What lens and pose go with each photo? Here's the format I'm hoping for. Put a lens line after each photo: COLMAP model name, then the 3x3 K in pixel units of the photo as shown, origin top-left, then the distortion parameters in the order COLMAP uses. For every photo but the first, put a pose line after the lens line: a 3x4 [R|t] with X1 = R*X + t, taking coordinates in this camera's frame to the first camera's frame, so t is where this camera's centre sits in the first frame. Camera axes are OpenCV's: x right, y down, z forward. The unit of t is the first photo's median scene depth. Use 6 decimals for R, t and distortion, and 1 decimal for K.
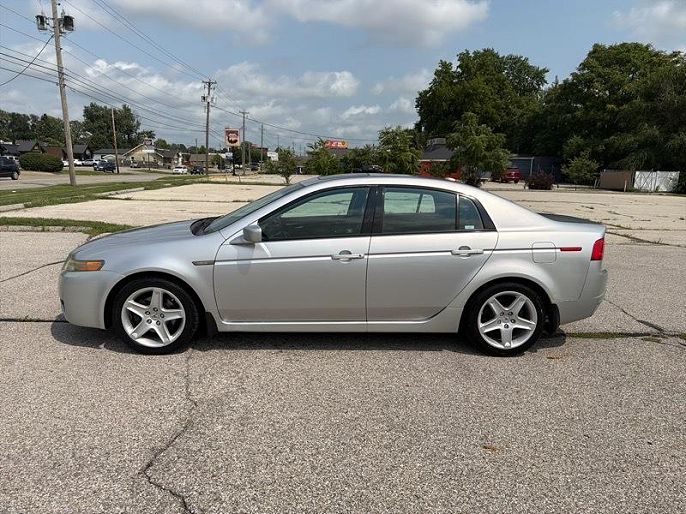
lens RADIAL K [[506.2, 0, 350.9], [0, 506.2, 257.7], [0, 0, 1]] dist [0.000377, -0.018972]
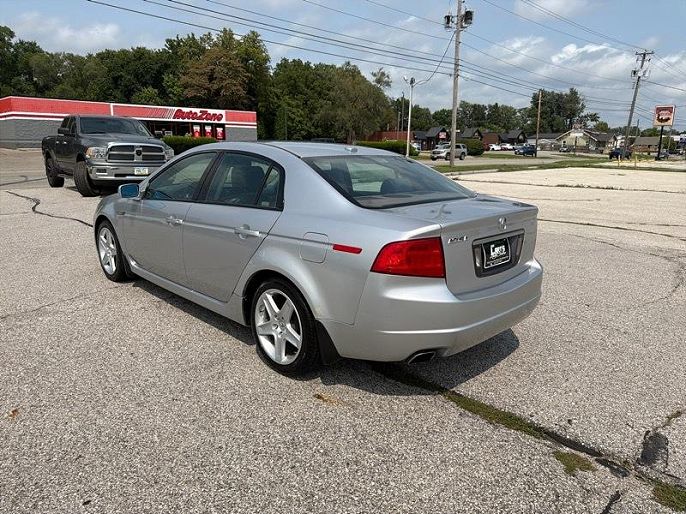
lens RADIAL K [[506.2, 0, 350.9], [0, 506.2, 257.7], [0, 0, 1]] dist [0.000377, -0.018972]
pose [[0.639898, 0.154108, -0.752849, 0.095532], [-0.133832, 0.987062, 0.088298, -0.006552], [0.756716, 0.044254, 0.652244, 0.057998]]
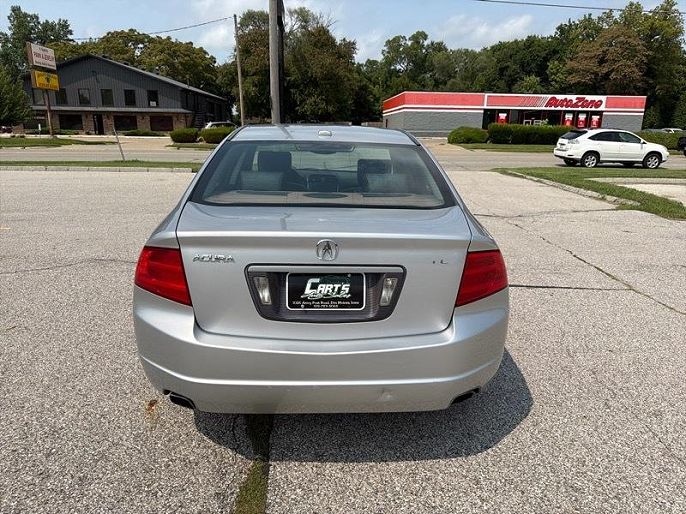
lens RADIAL K [[506.2, 0, 350.9], [0, 506.2, 257.7], [0, 0, 1]] dist [0.000377, -0.018972]
pose [[-0.070626, 0.223777, -0.972078, 0.099675], [-0.190357, 0.953579, 0.233348, -0.018622], [0.979171, 0.201522, -0.024750, 0.125844]]
